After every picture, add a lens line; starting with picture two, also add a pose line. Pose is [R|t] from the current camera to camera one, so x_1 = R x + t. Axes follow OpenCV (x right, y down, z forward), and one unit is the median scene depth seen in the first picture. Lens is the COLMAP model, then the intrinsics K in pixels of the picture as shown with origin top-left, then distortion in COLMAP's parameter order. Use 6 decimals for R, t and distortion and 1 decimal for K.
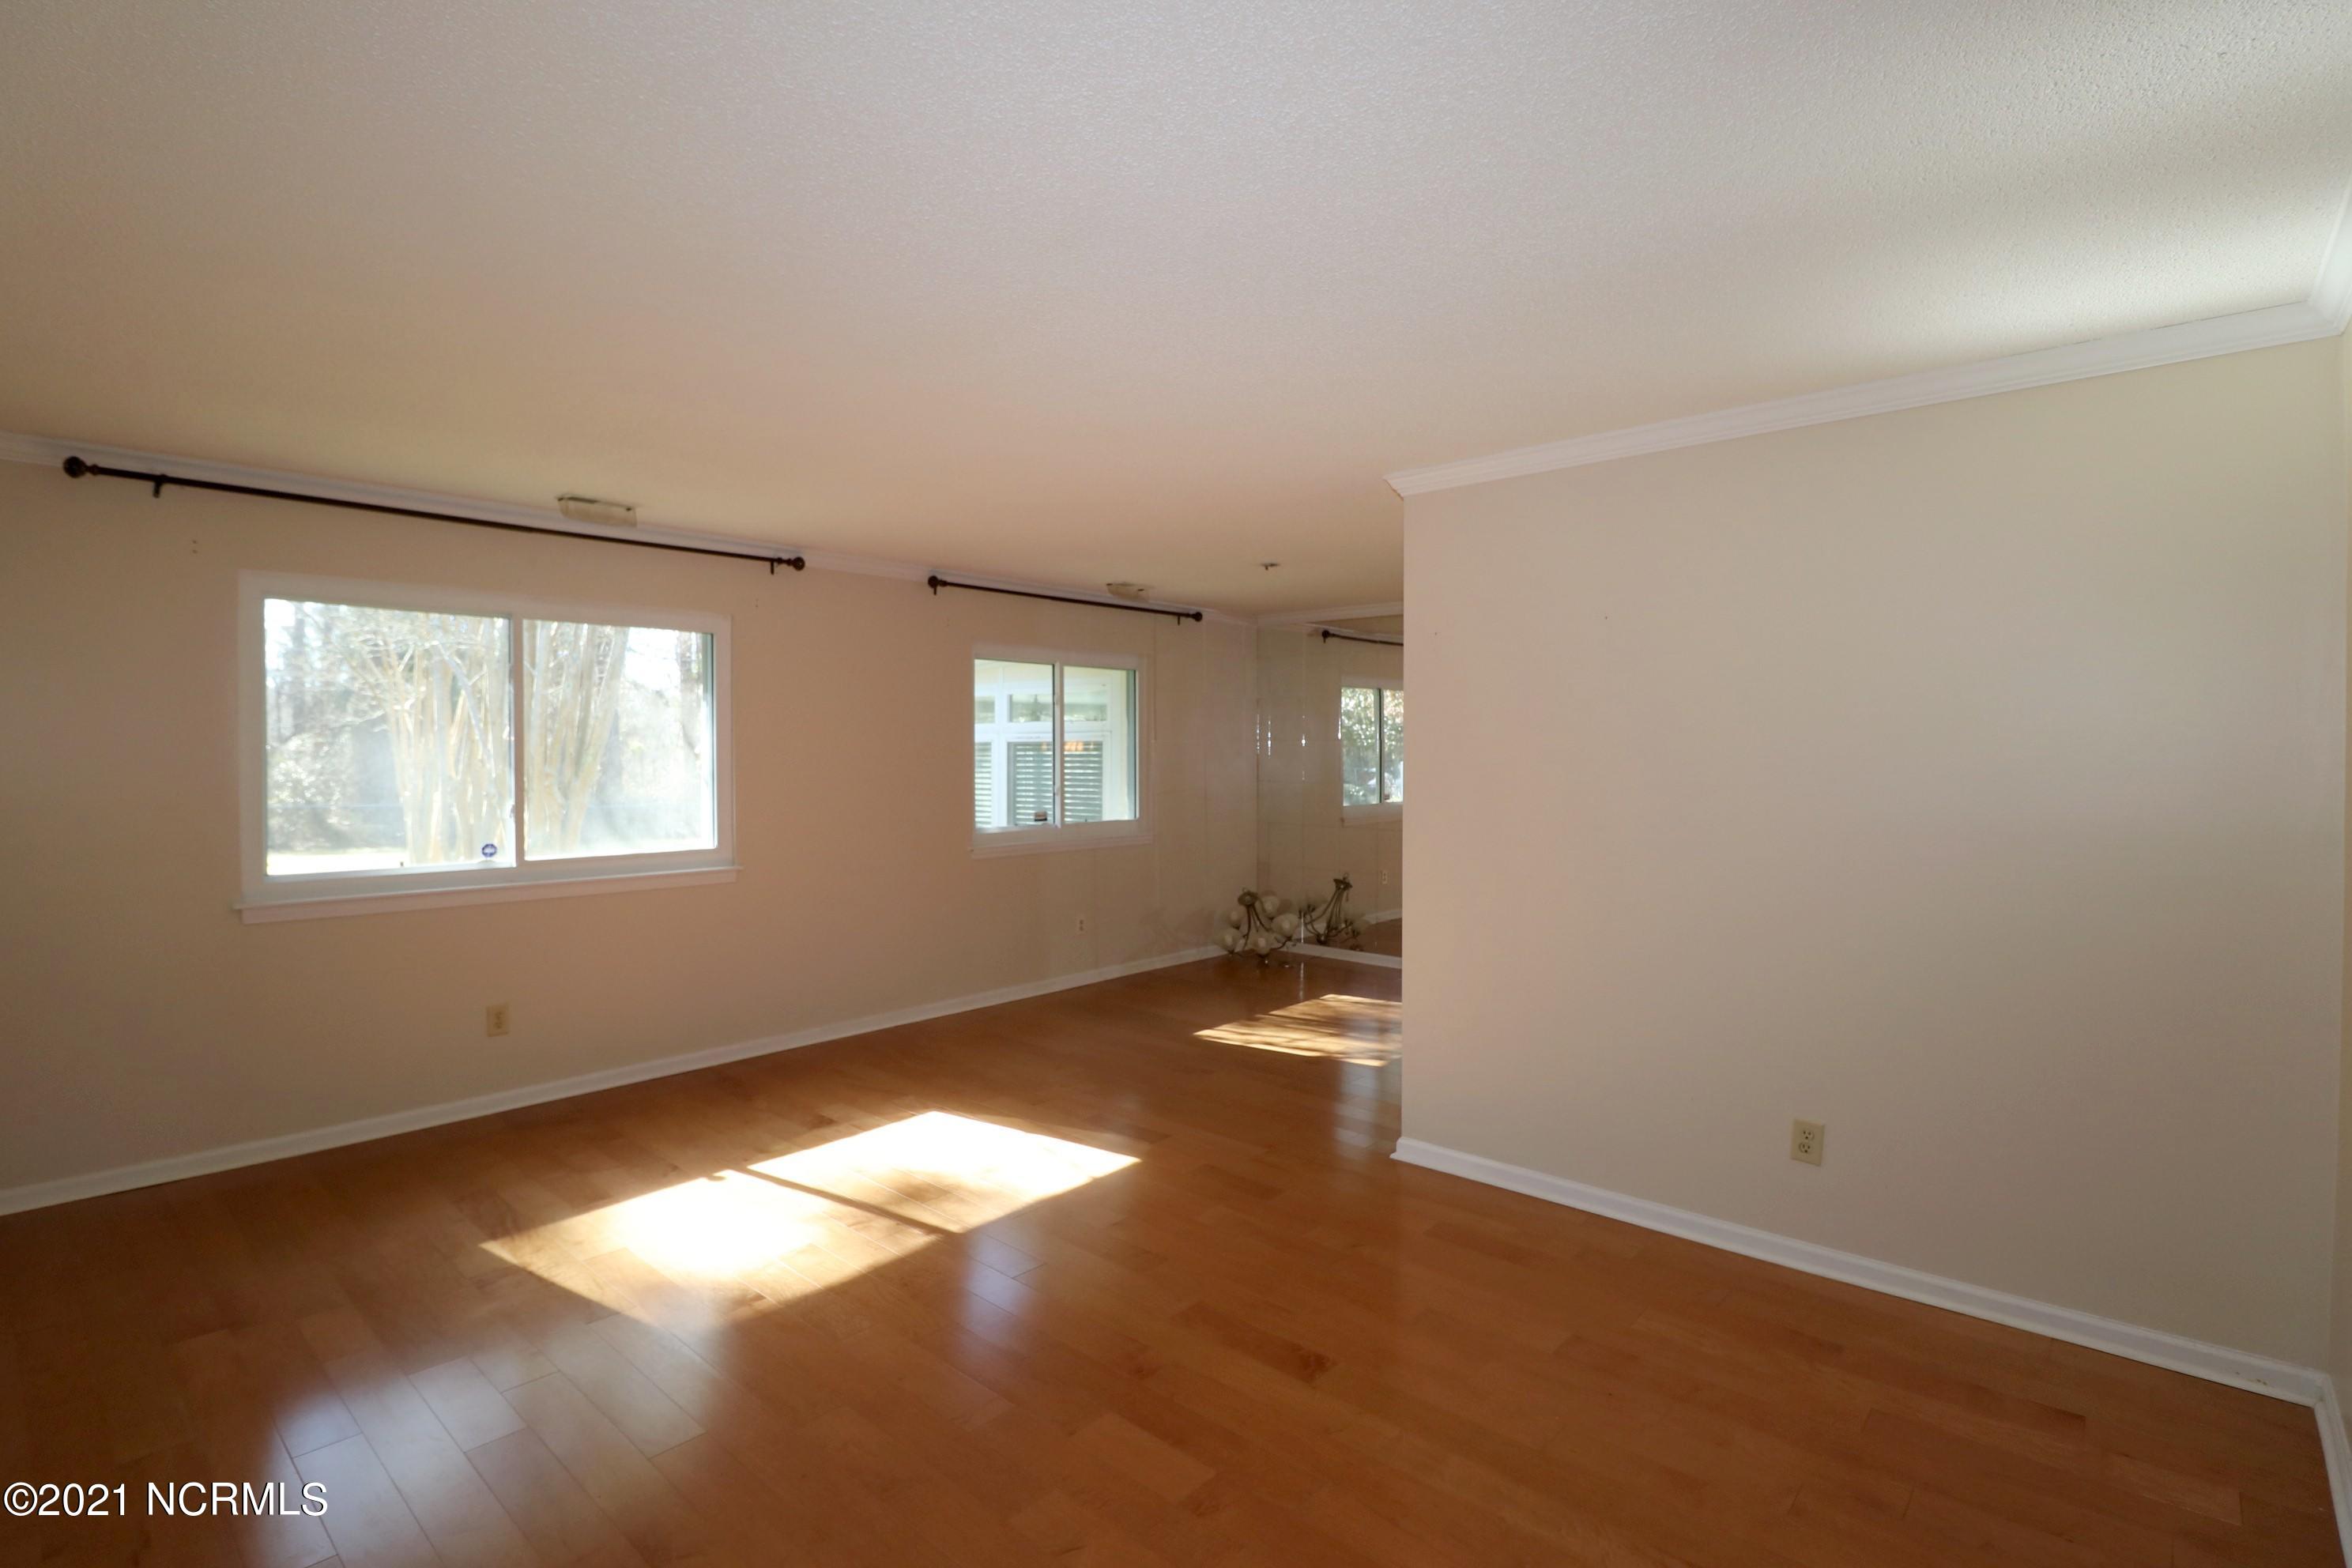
lens RADIAL K [[1099.5, 0, 1162.9], [0, 1099.5, 773.2], [0, 0, 1]] dist [-0.004680, -0.006959]
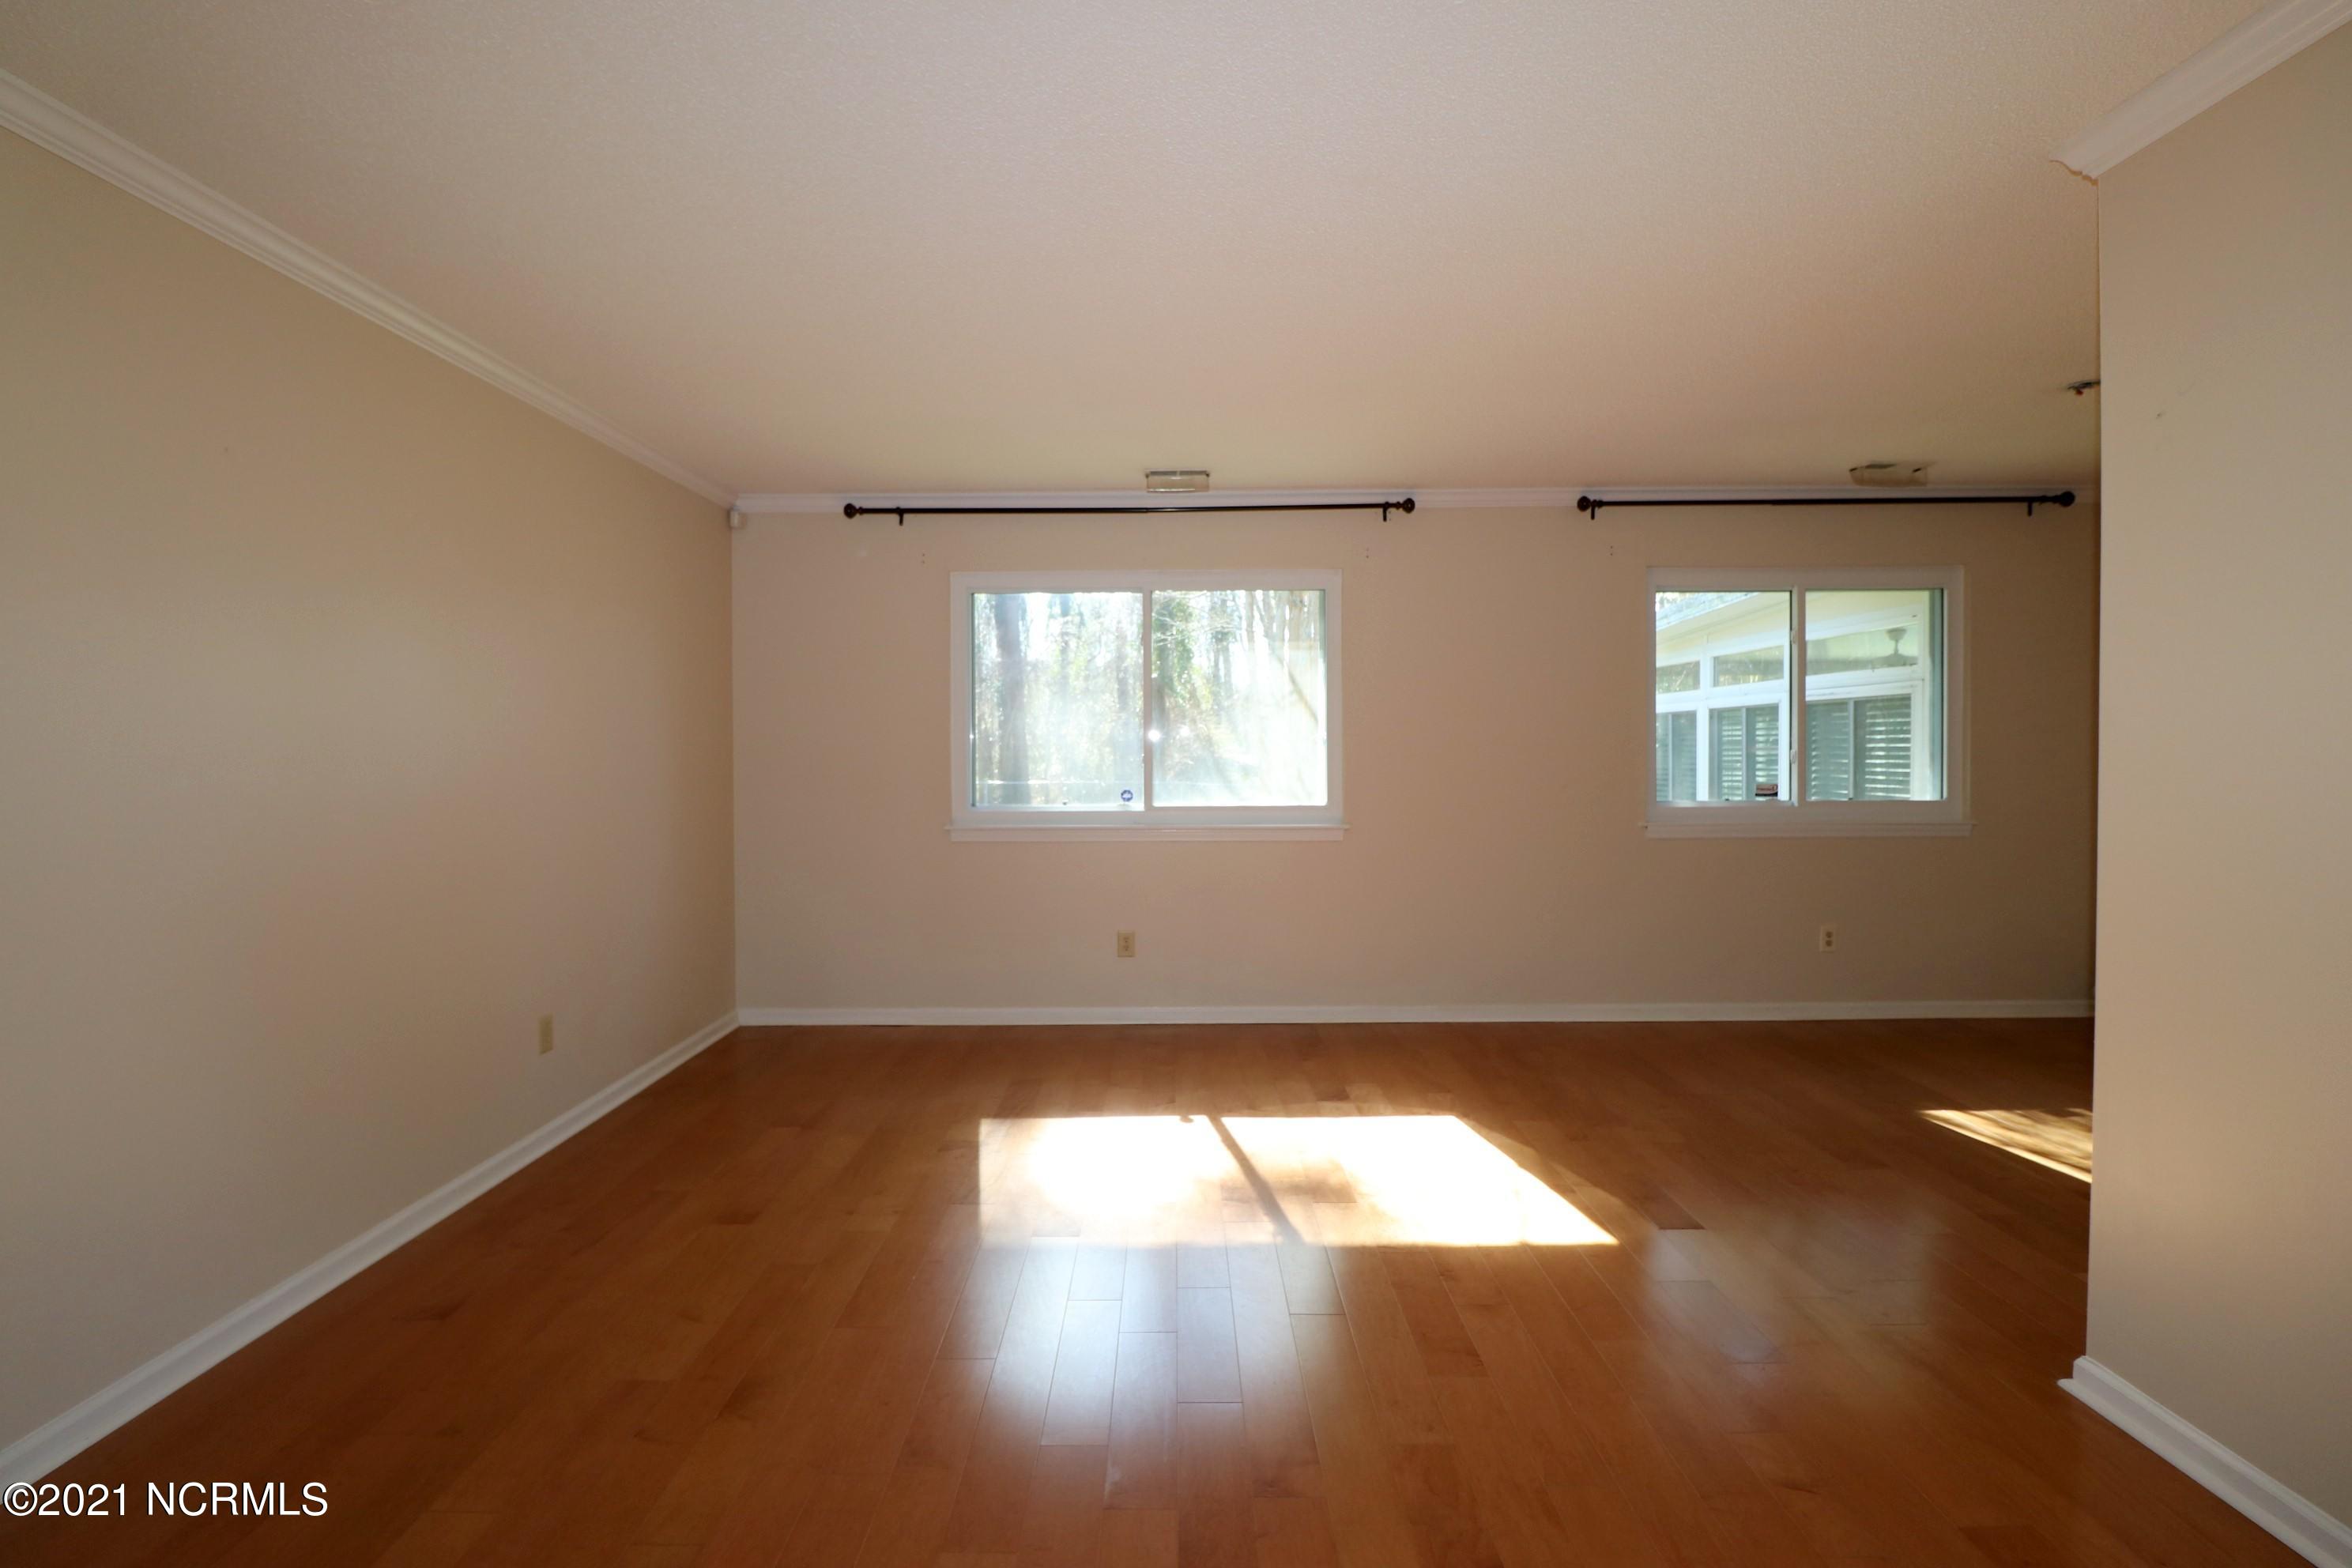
lens RADIAL K [[1099.5, 0, 1154.3], [0, 1099.5, 769.4], [0, 0, 1]] dist [-0.004680, -0.006959]
pose [[0.667793, 0.010643, -0.744271, 0.264747], [-0.007924, 0.999943, 0.007189, 0.034551], [0.744305, 0.001096, 0.667839, 0.255023]]
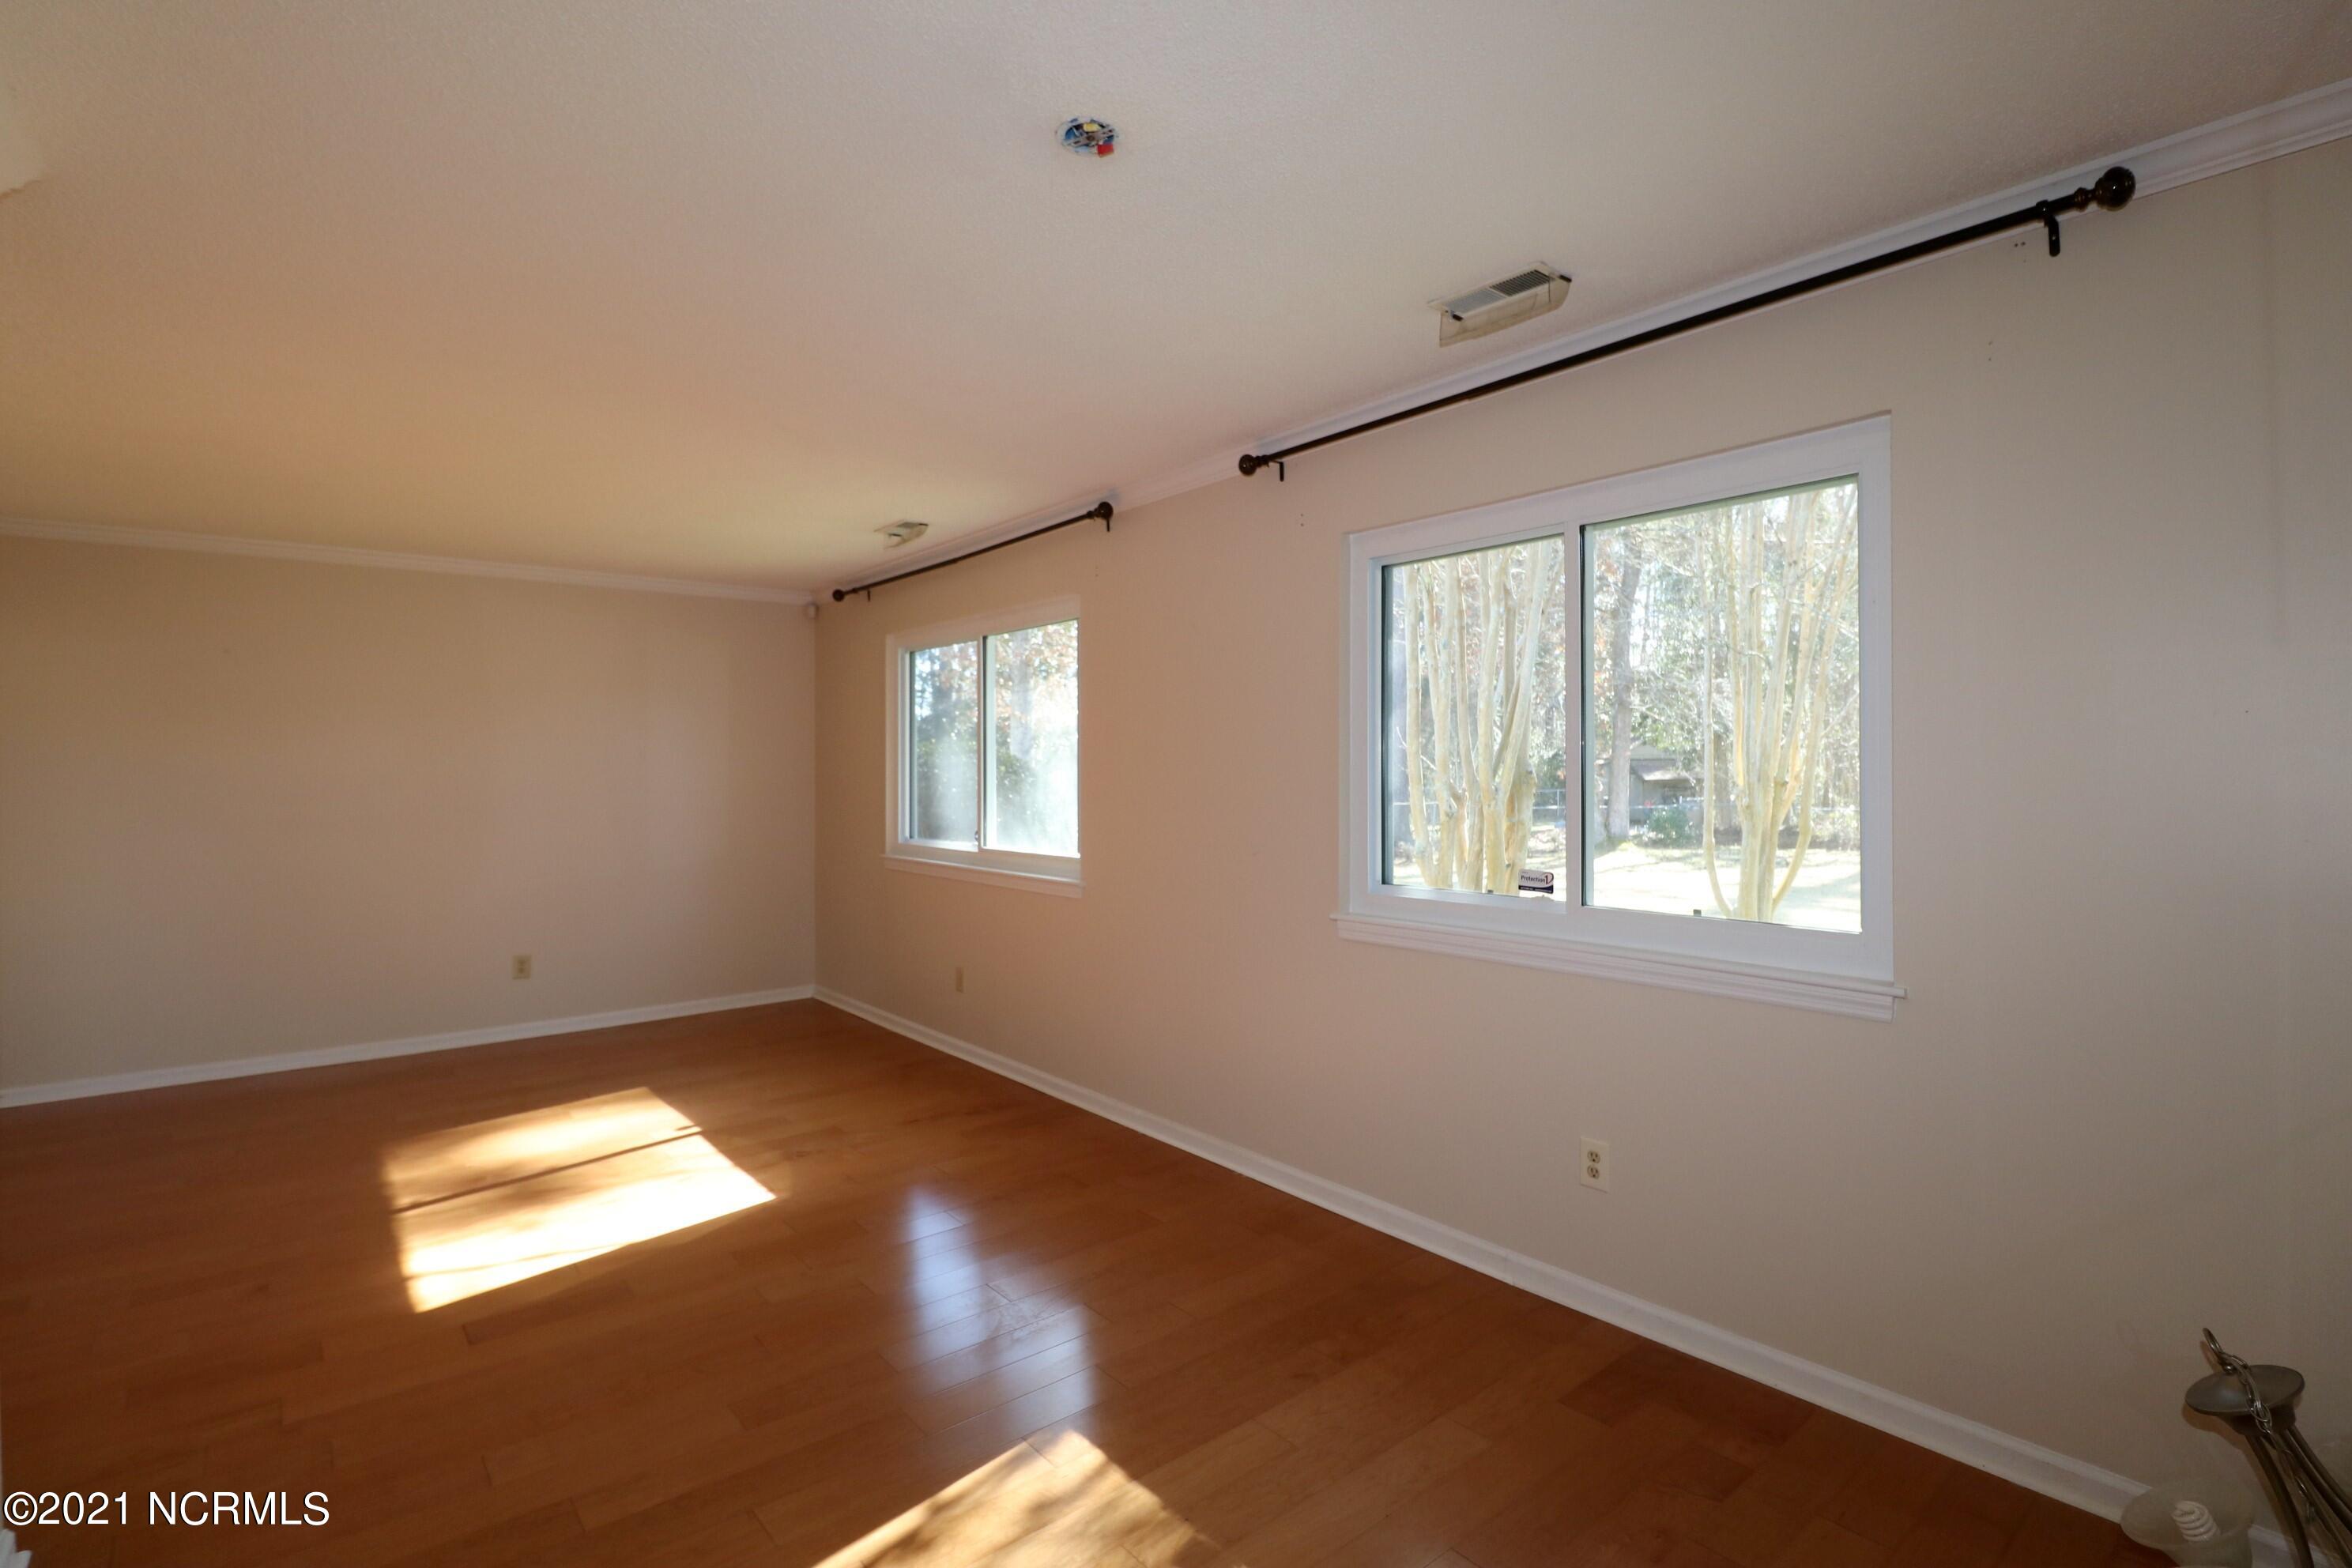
lens RADIAL K [[1099.5, 0, 1155.1], [0, 1099.5, 773.9], [0, 0, 1]] dist [-0.004680, -0.006959]
pose [[-0.162683, 0.024107, -0.986384, 0.537124], [0.005661, 0.999708, 0.023499, -0.024311], [0.986662, -0.001762, -0.162772, 1.394677]]
